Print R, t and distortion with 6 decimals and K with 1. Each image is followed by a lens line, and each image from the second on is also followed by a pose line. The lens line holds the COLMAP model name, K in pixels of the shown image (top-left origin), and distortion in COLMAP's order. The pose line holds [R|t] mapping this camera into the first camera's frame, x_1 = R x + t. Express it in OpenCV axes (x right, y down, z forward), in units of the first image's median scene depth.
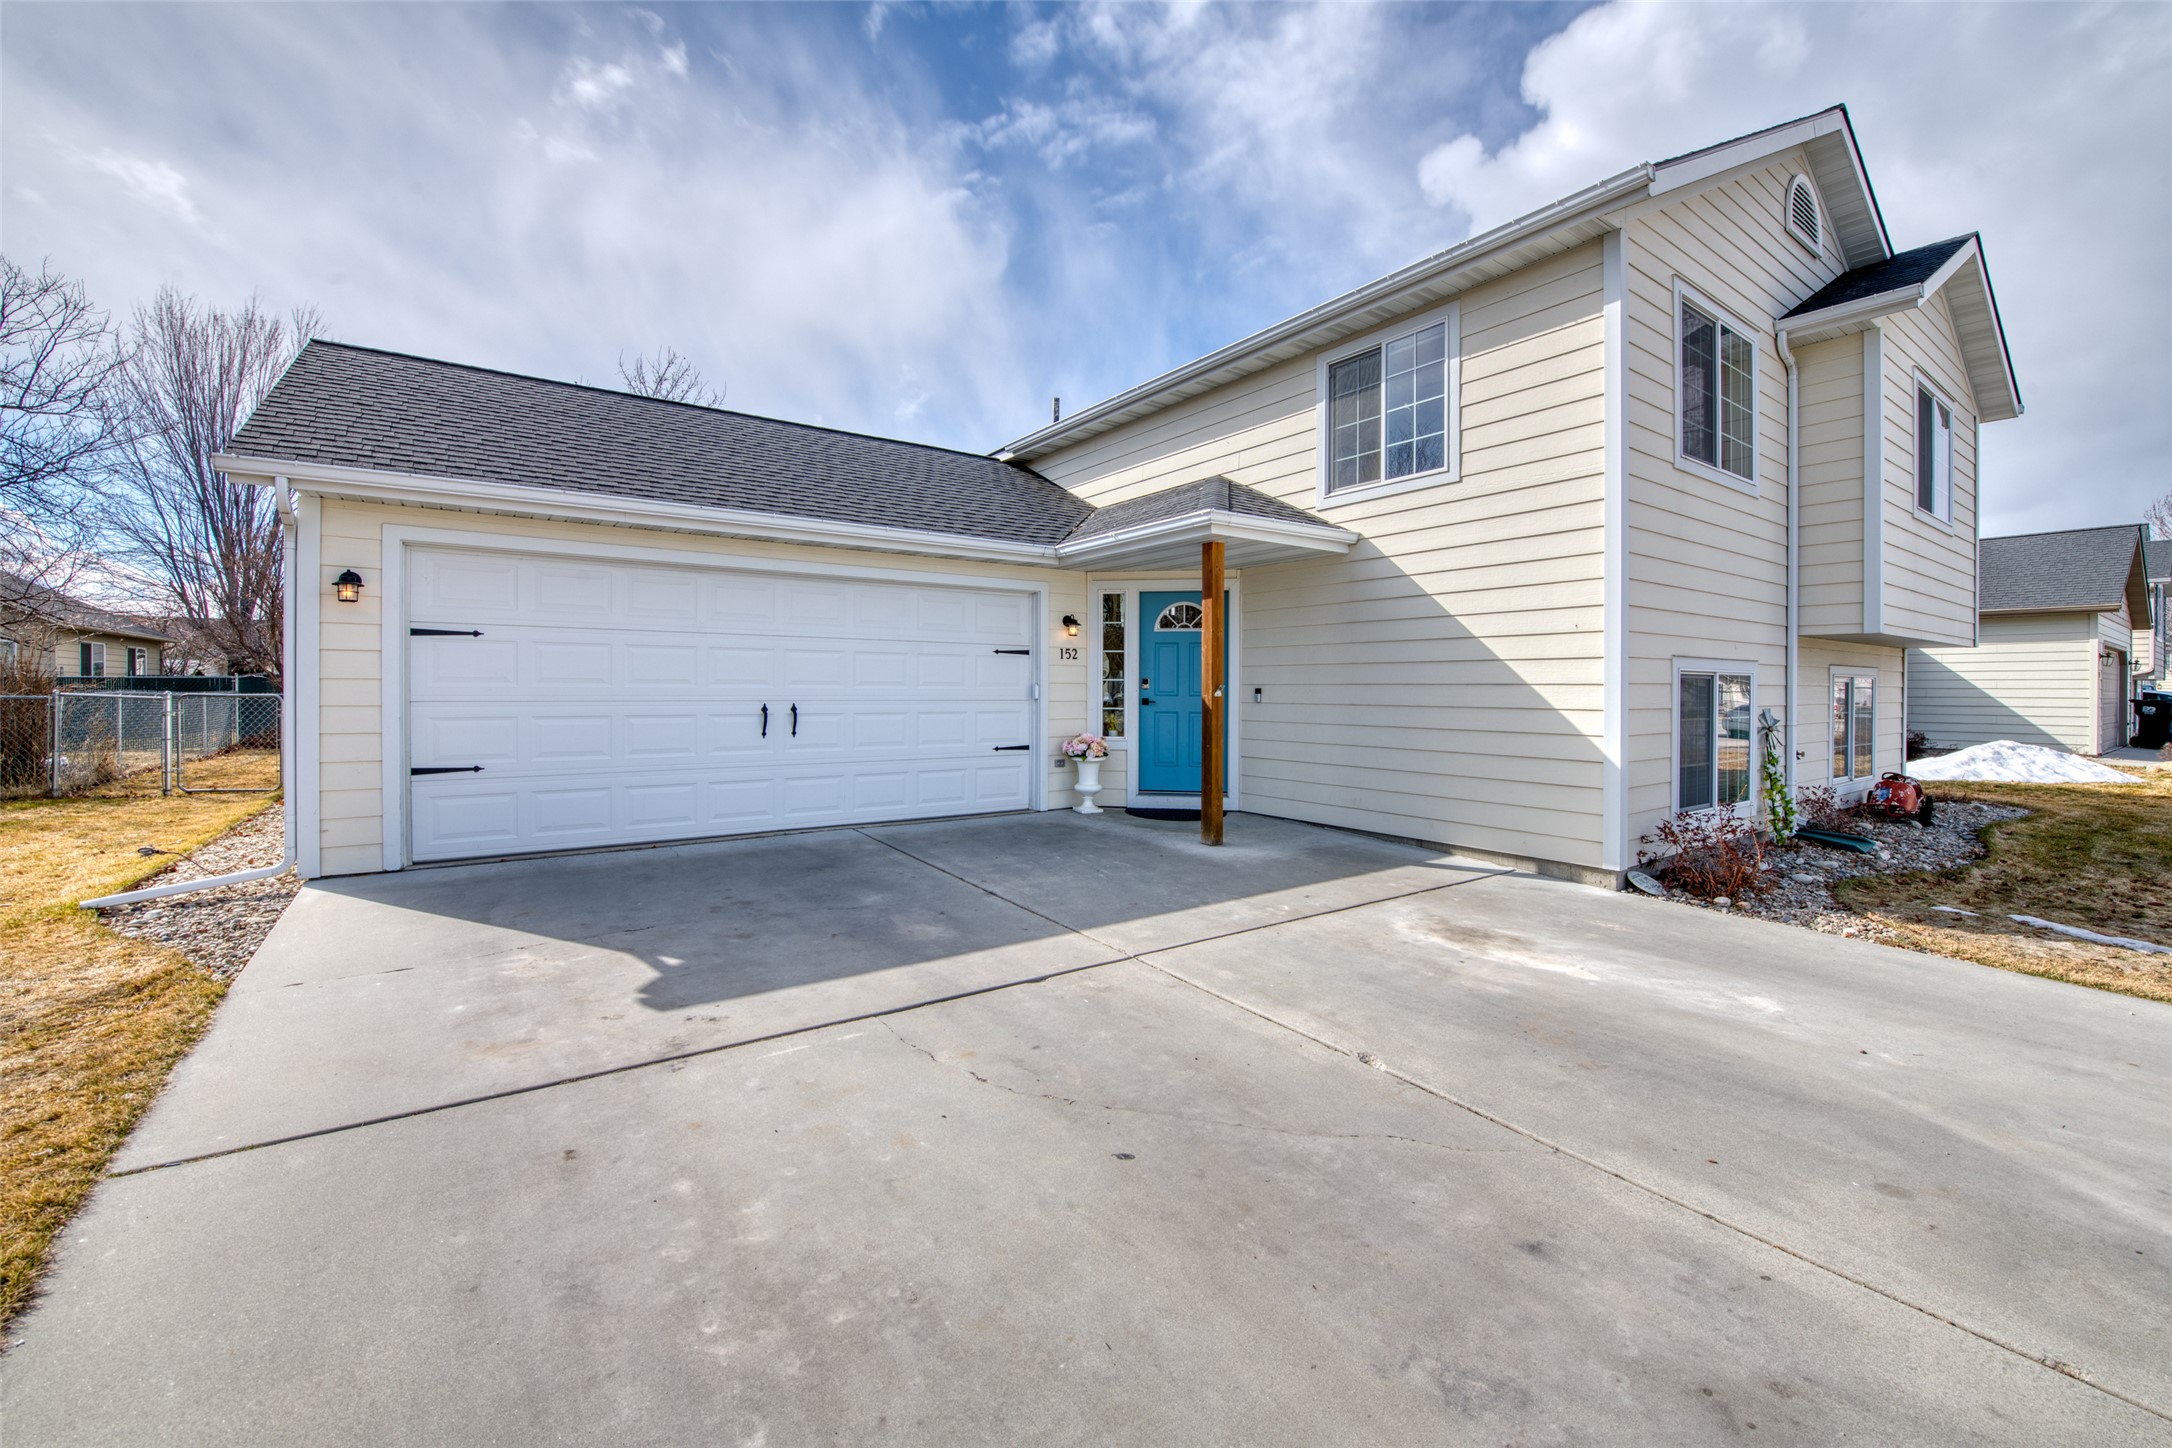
lens RADIAL K [[880.1, 0, 1103.0], [0, 880.1, 696.8], [0, 0, 1]] dist [-0.009668, -0.000124]
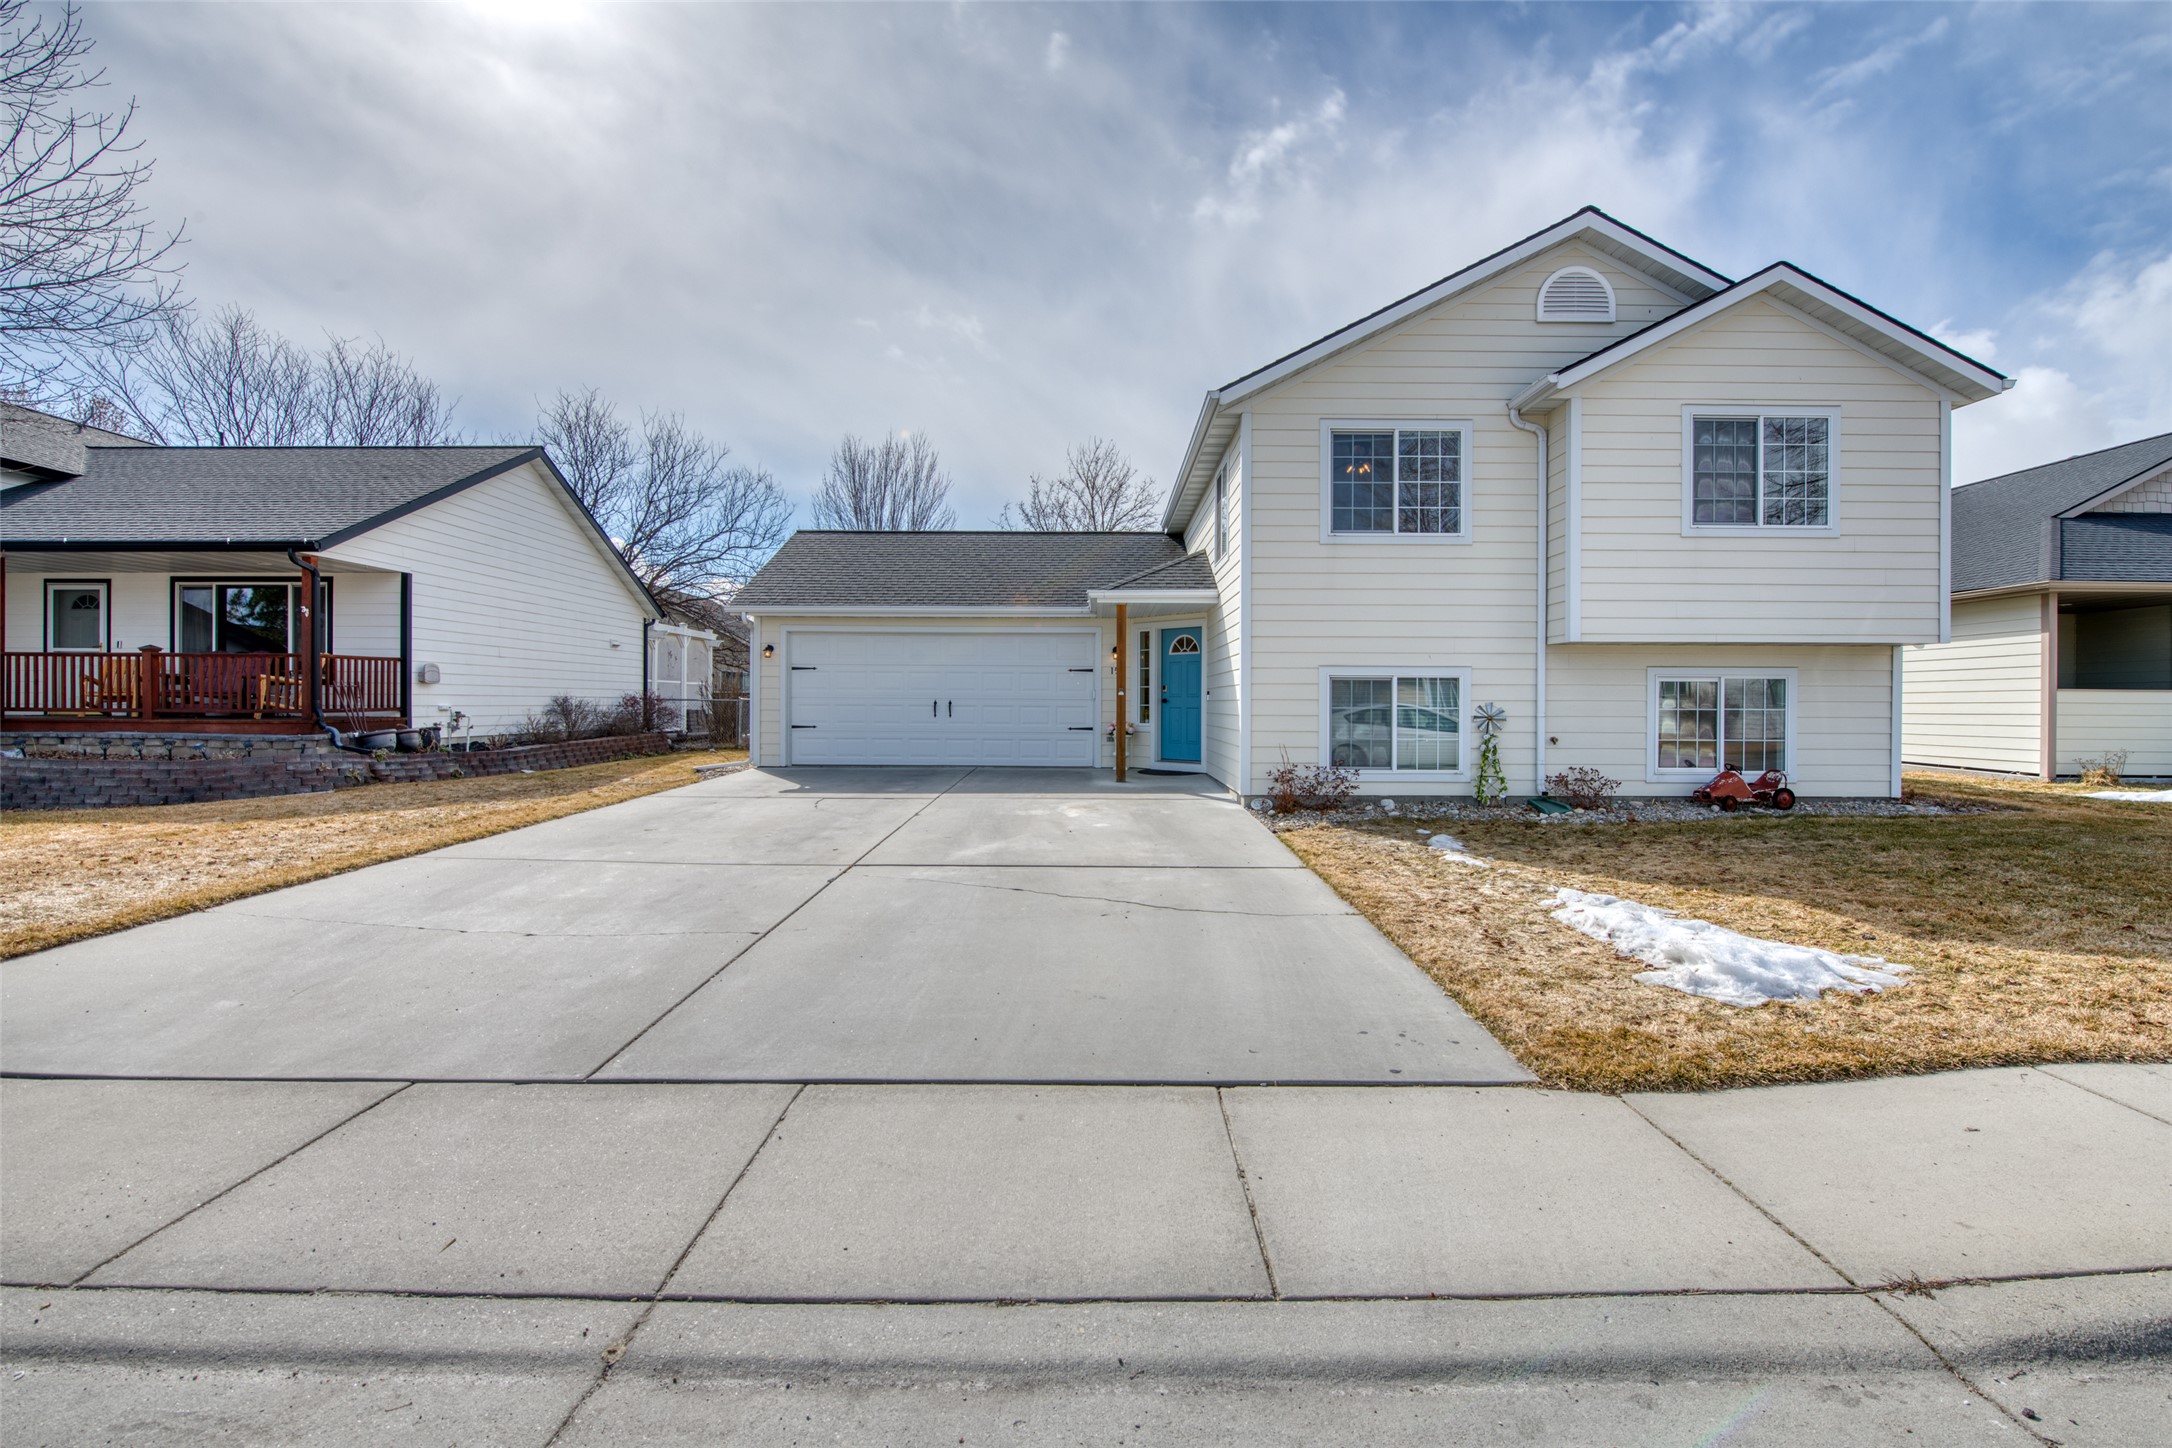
lens RADIAL K [[1002.9, 0, 1119.5], [0, 1002.9, 741.5], [0, 0, 1]] dist [0.003056, 0.000658]
pose [[0.814189, 0.021384, -0.580206, 1.054613], [-0.006248, 0.999586, 0.028073, 0.029231], [0.580566, -0.019232, 0.813986, -0.489542]]
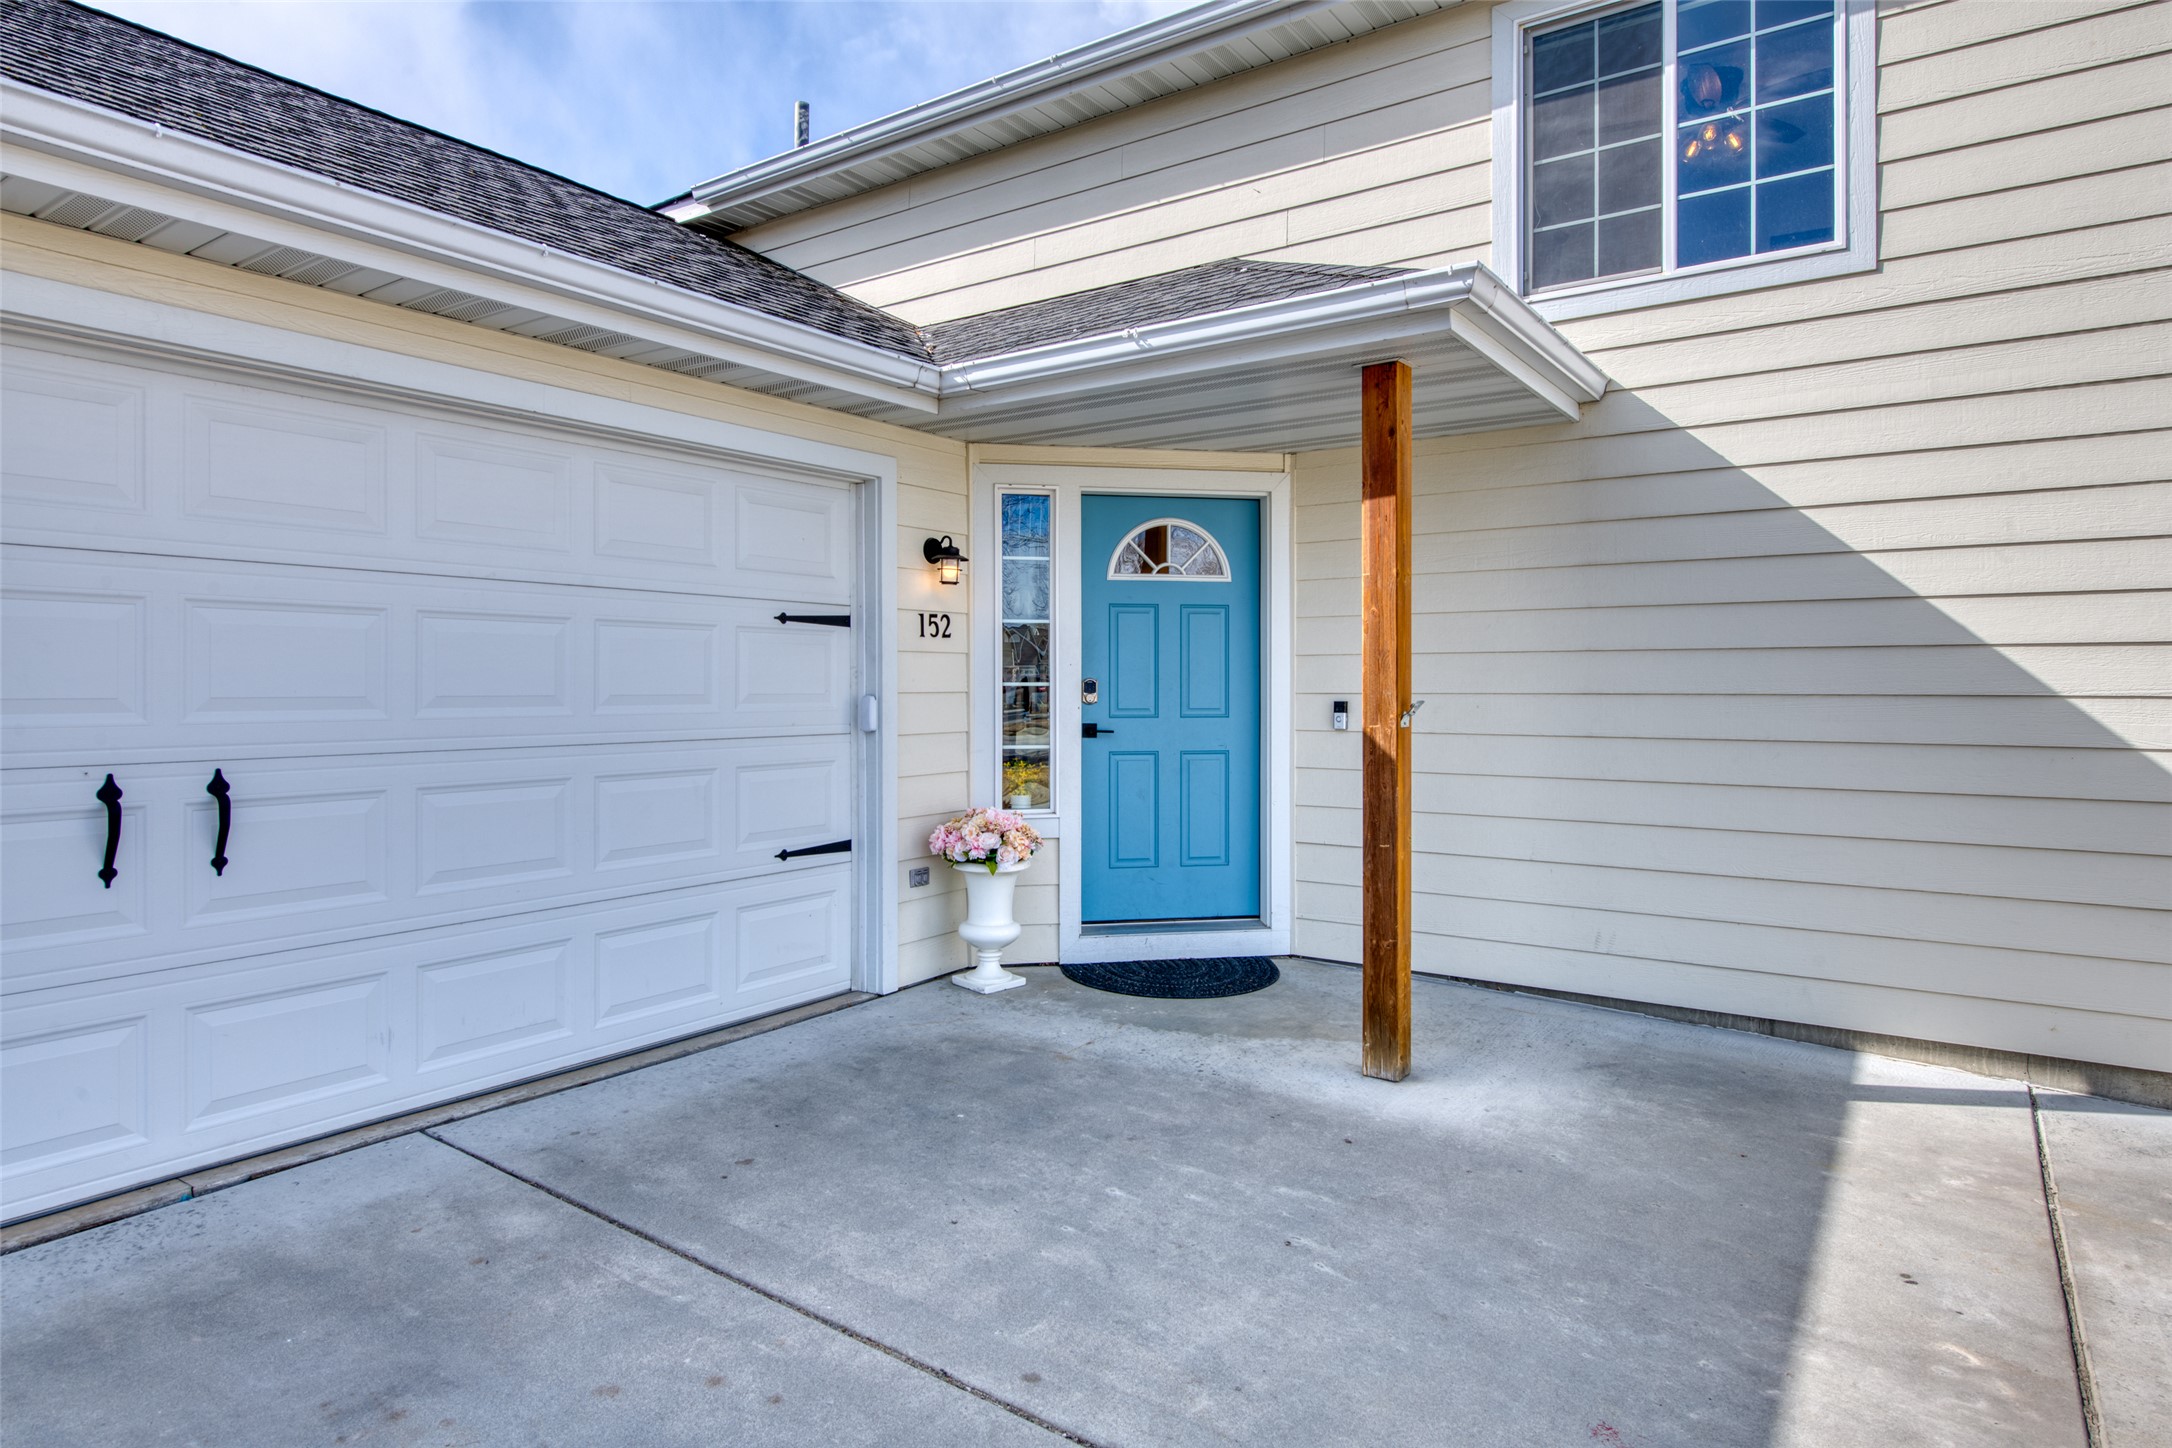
lens RADIAL K [[1253.8, 0, 1112.9], [0, 1253.8, 680.3], [0, 0, 1]] dist [0.001919, -0.000136]
pose [[0.943287, -0.004075, 0.331953, -0.169357], [0.007596, 0.999928, -0.009312, -0.015593], [-0.331891, 0.011306, 0.943250, 0.397380]]
